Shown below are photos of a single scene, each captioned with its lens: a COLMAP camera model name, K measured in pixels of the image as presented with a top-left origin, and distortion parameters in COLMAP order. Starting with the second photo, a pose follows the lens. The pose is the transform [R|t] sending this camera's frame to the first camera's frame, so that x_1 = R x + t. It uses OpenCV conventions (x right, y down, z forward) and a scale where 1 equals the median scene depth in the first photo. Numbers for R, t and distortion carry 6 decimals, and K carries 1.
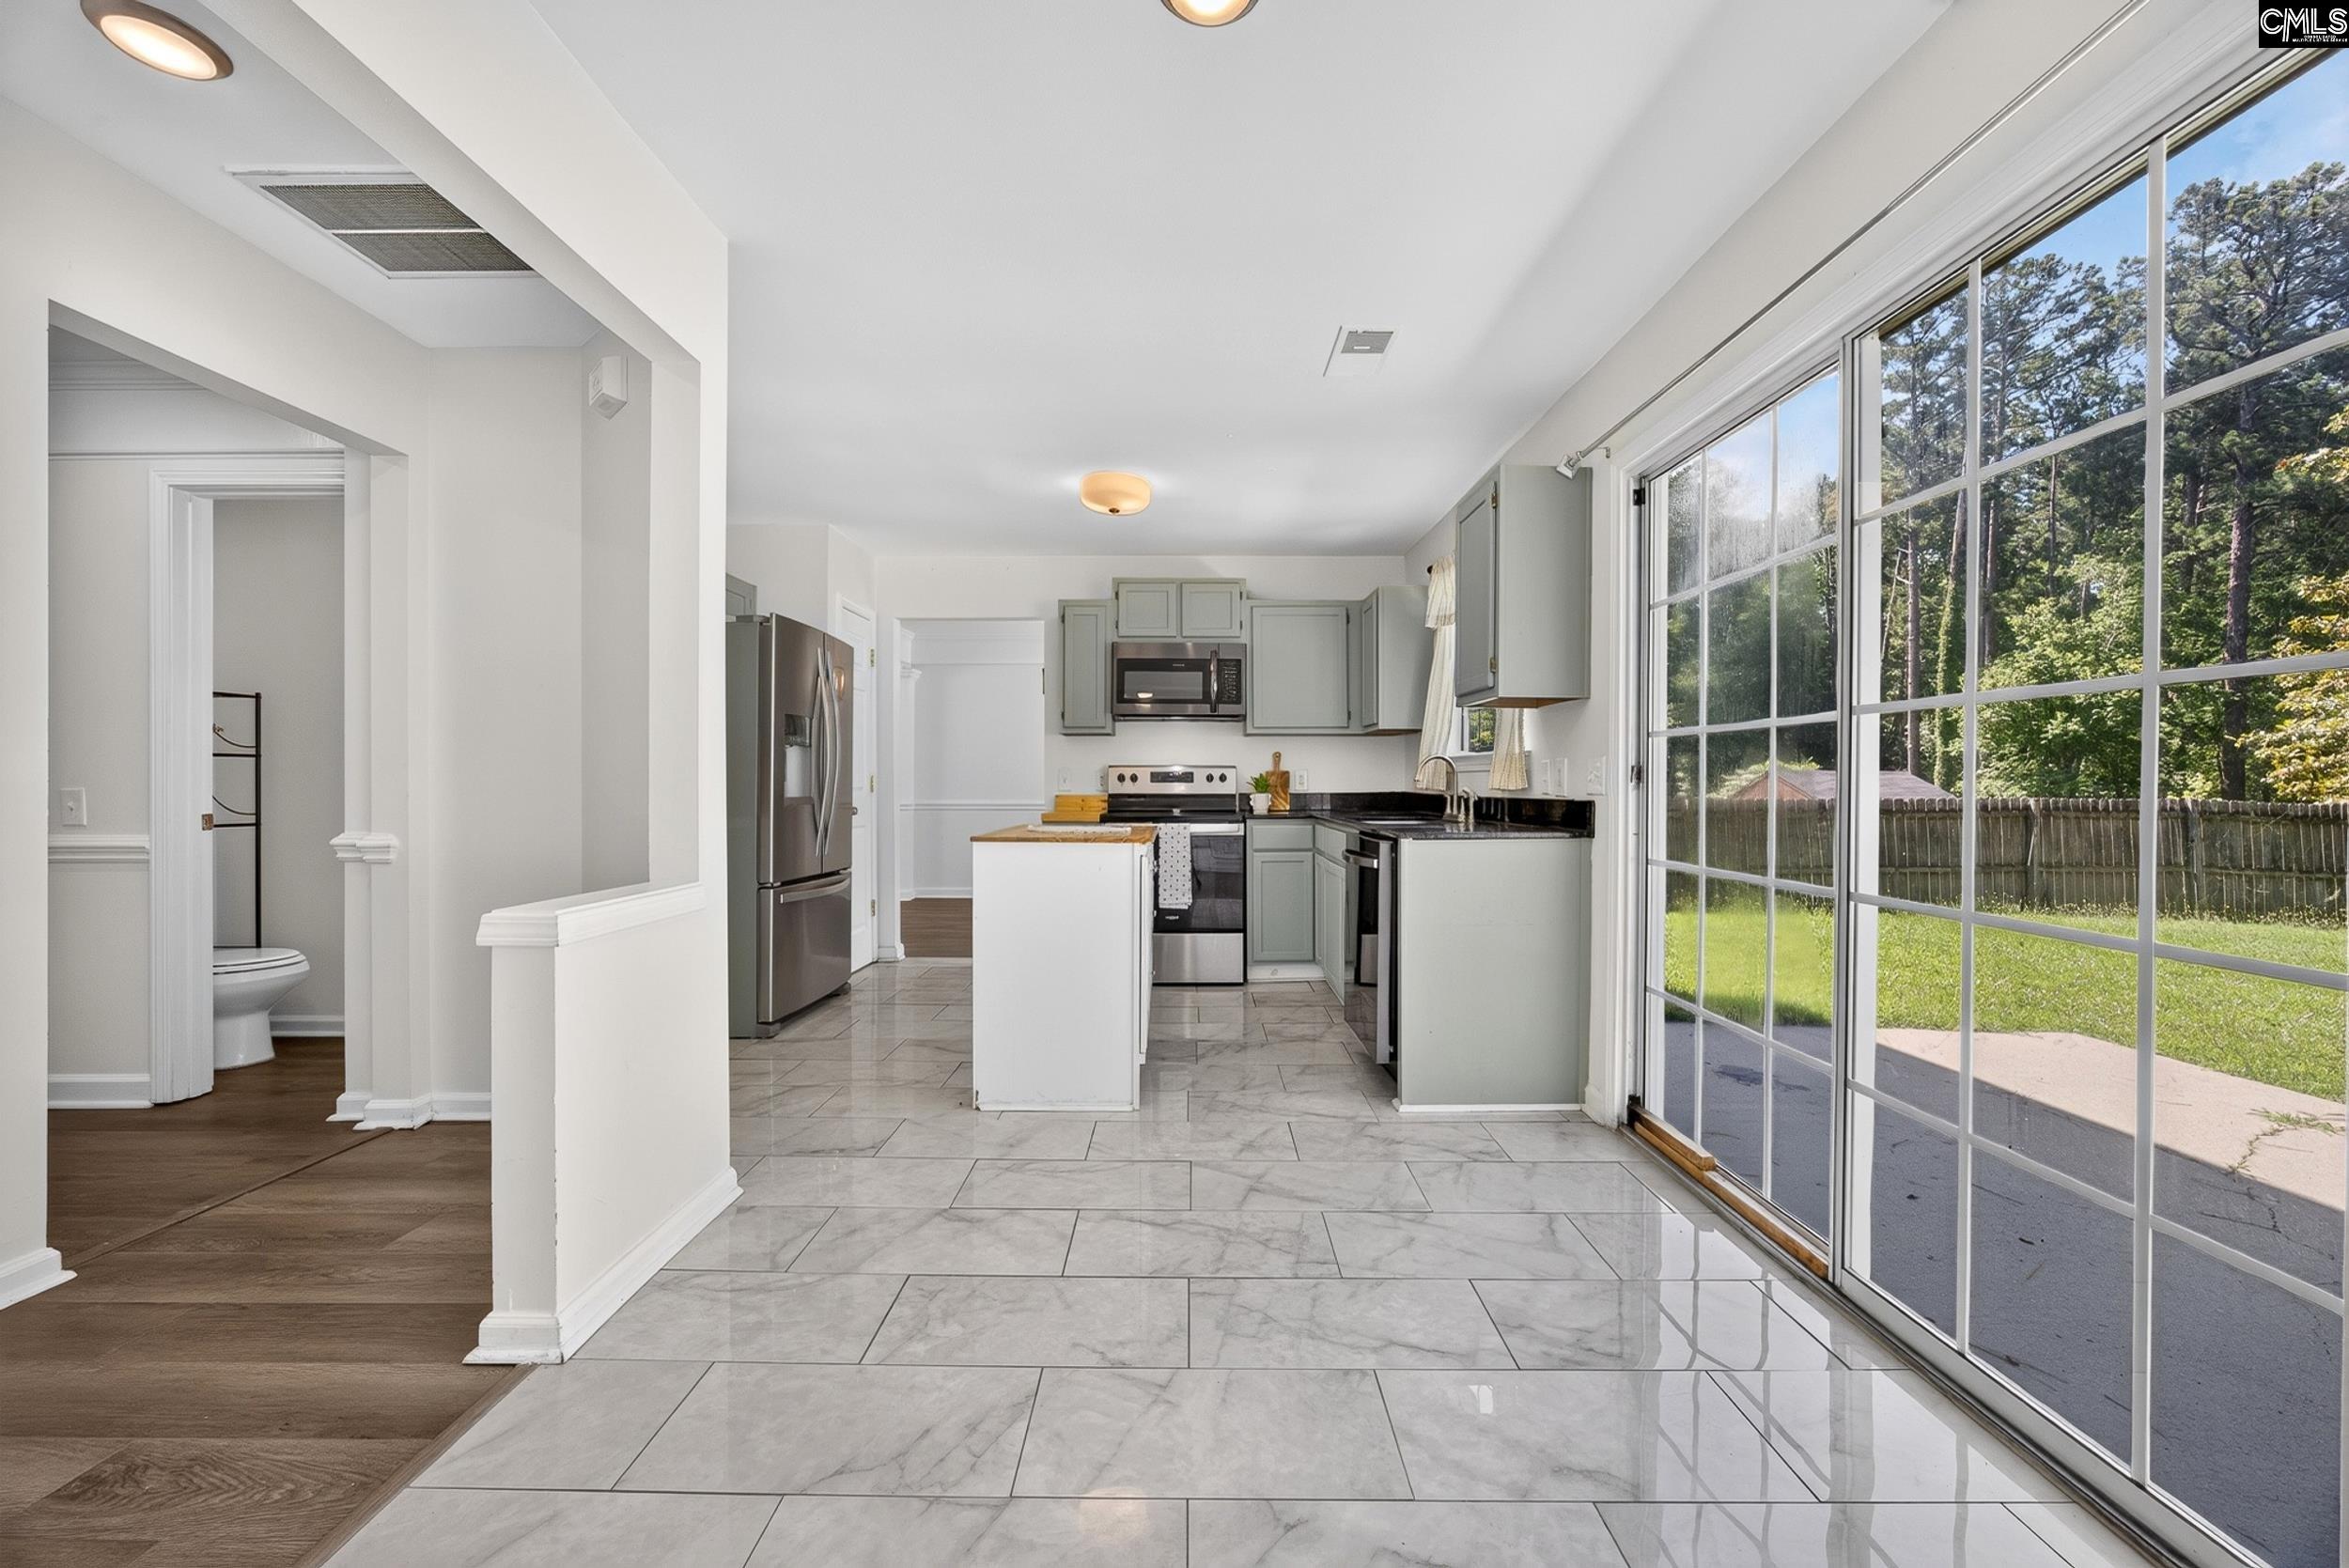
lens RADIAL K [[905.0, 0, 1191.4], [0, 905.0, 791.2], [0, 0, 1]] dist [-0.010828, 0.002435]
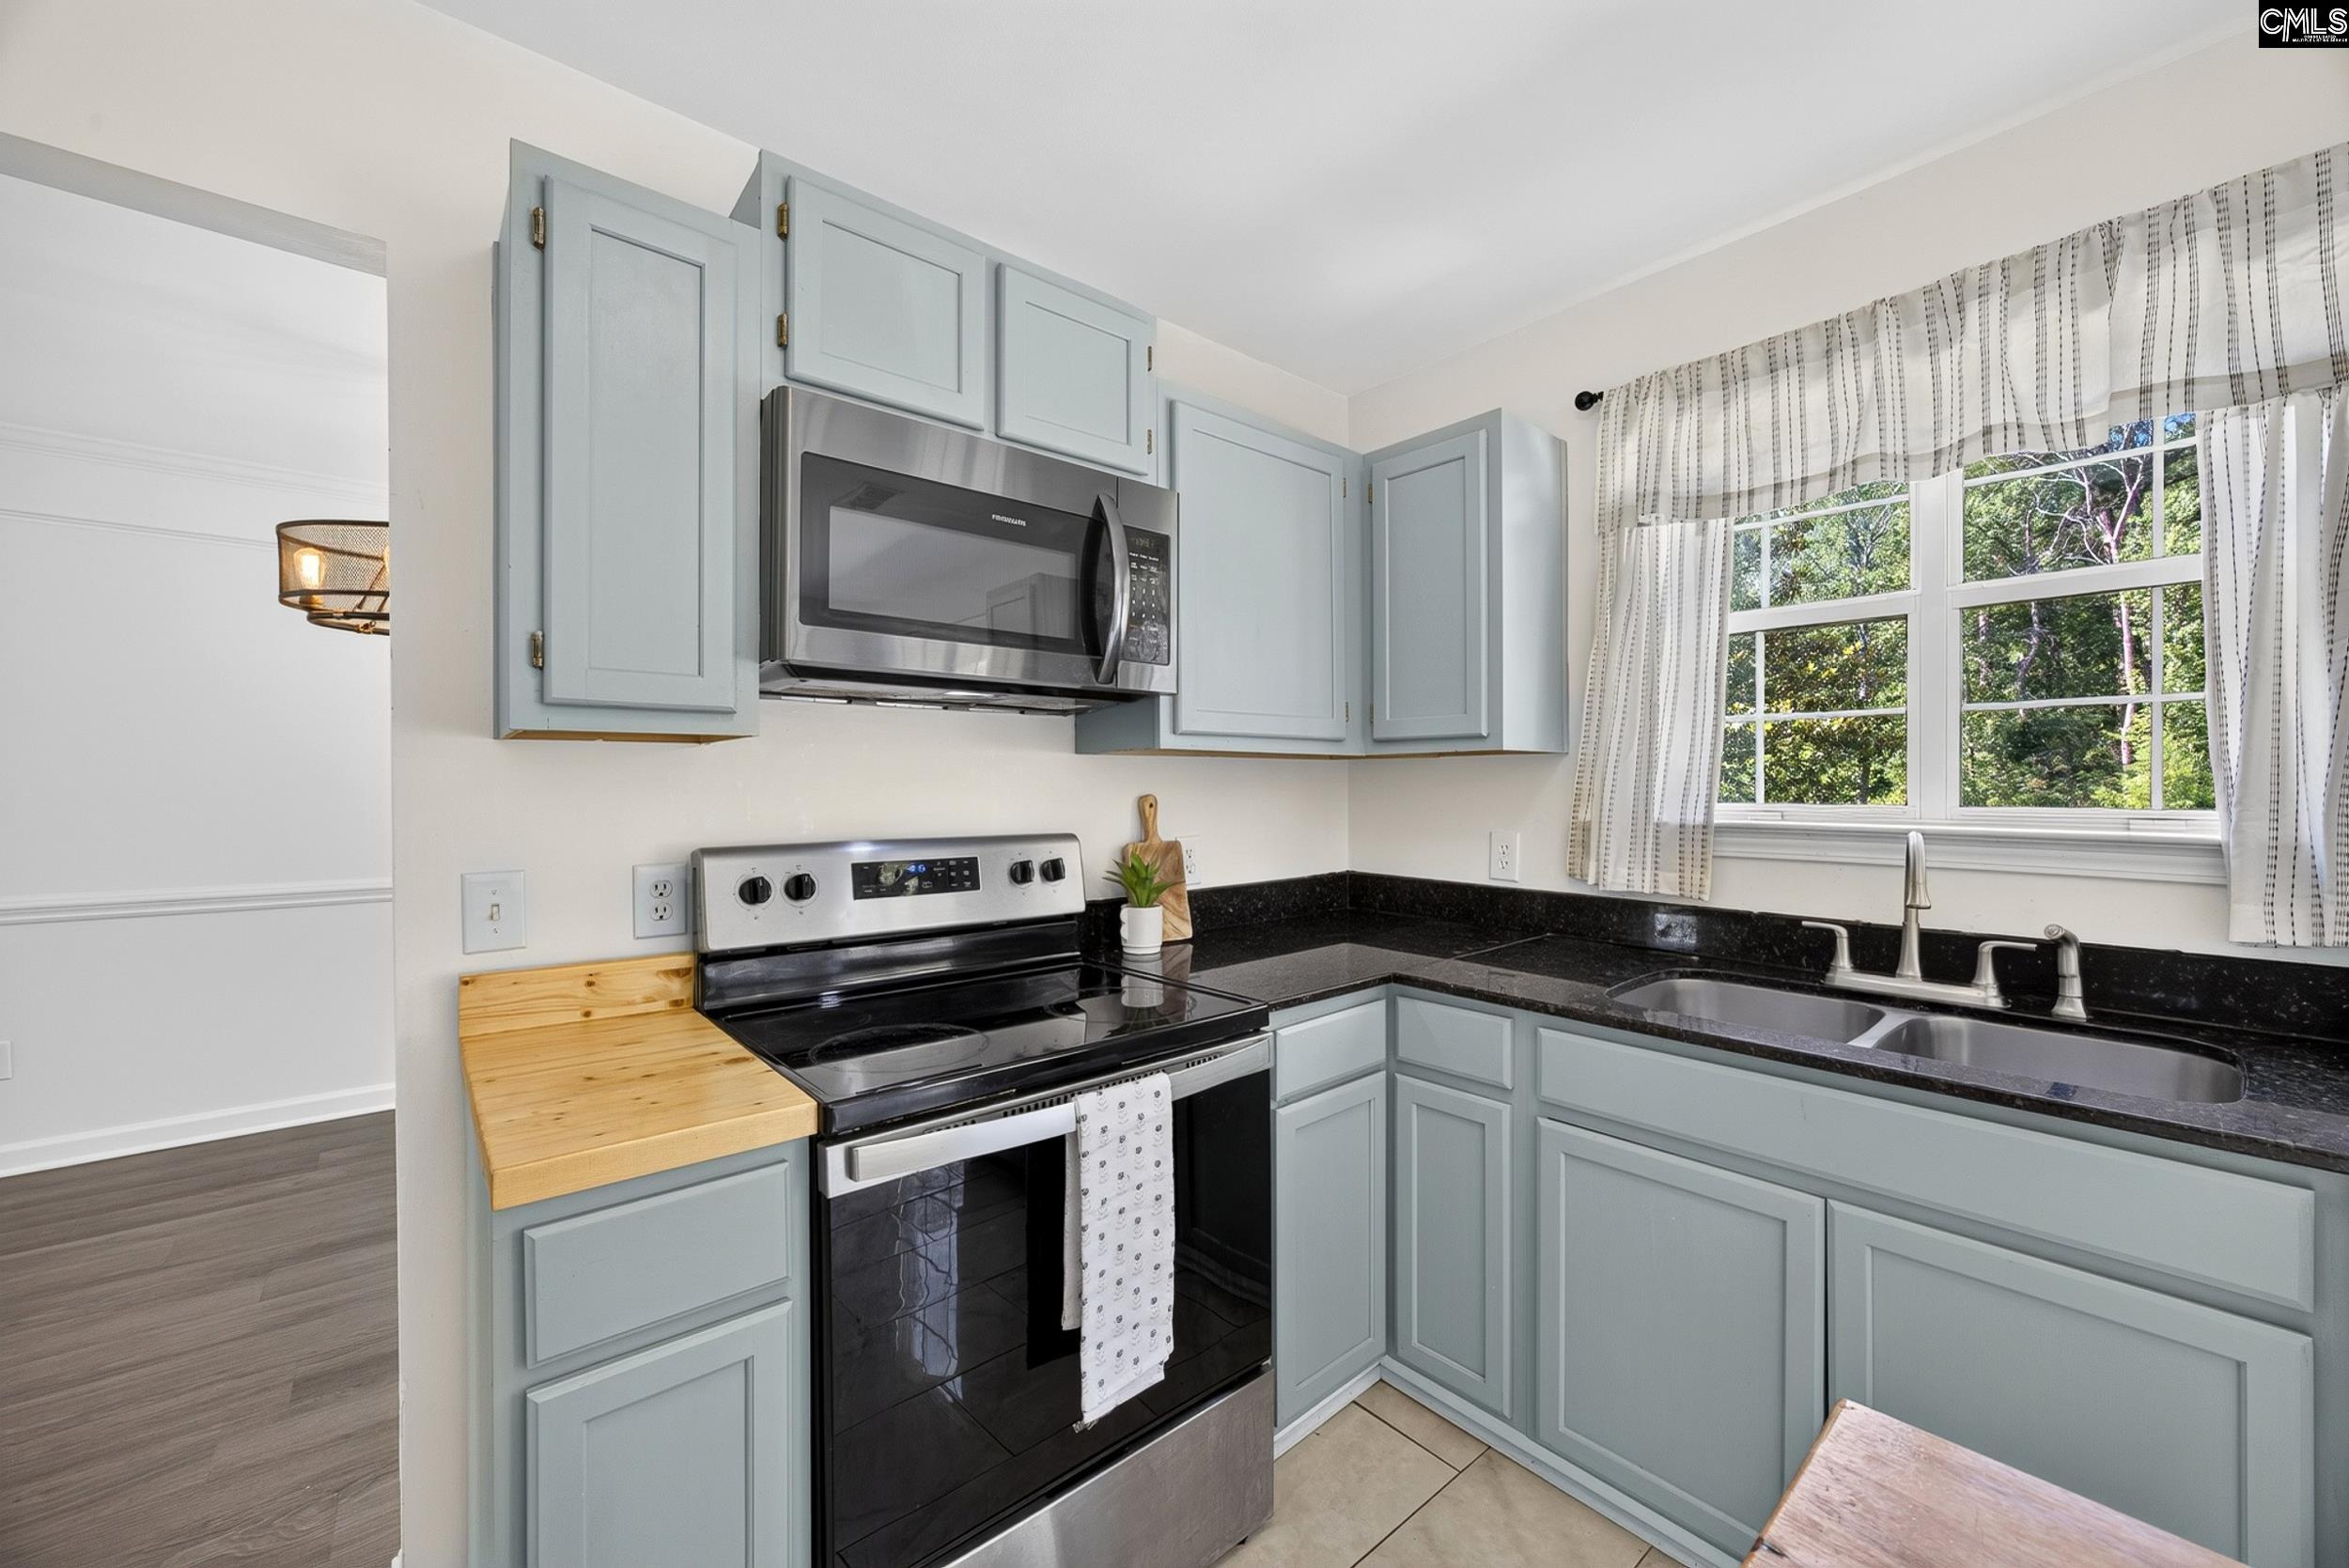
lens RADIAL K [[905.0, 0, 1169.3], [0, 905.0, 792.5], [0, 0, 1]] dist [-0.010828, 0.002435]
pose [[0.774270, -0.004575, 0.632839, -0.164255], [0.004914, 0.999987, 0.001216, -0.047725], [-0.632836, 0.002169, 0.774283, 0.728412]]
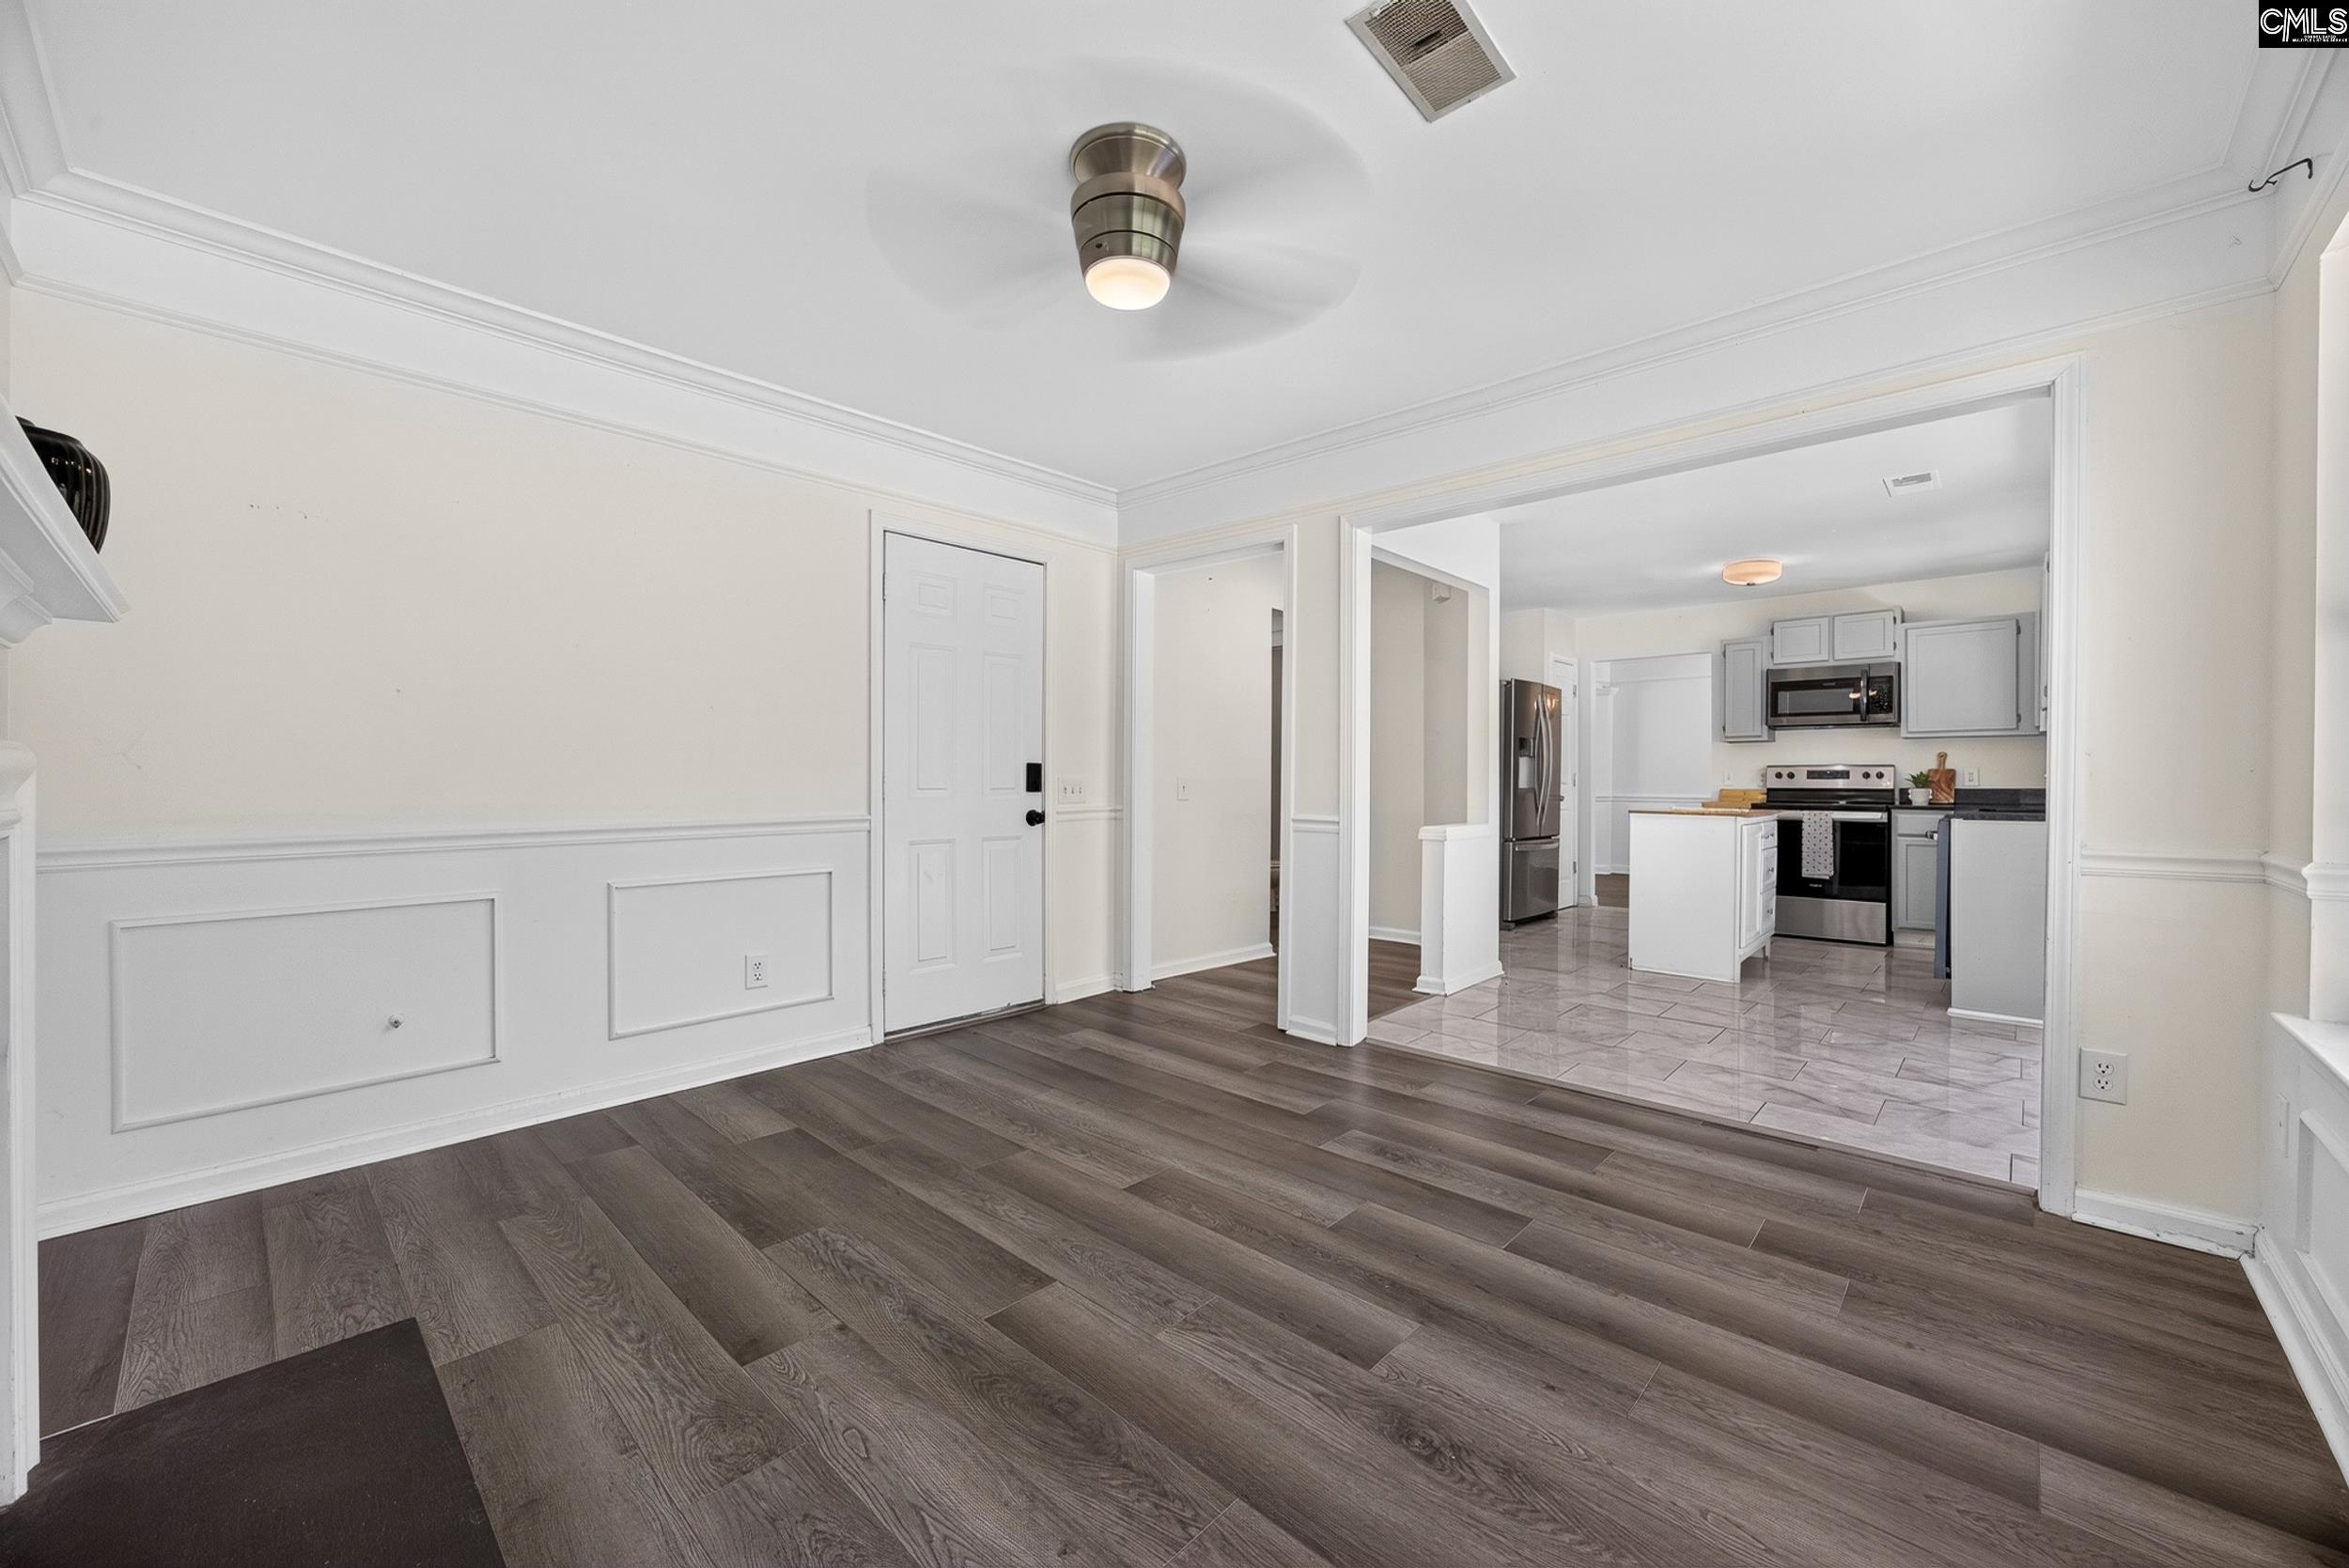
lens RADIAL K [[905.0, 0, 1179.6], [0, 905.0, 785.9], [0, 0, 1]] dist [-0.010828, 0.002435]
pose [[0.724615, 0.005786, -0.689129, 0.189801], [-0.006625, 0.999977, 0.001429, 0.003797], [0.689122, 0.003530, 0.724637, -0.494284]]
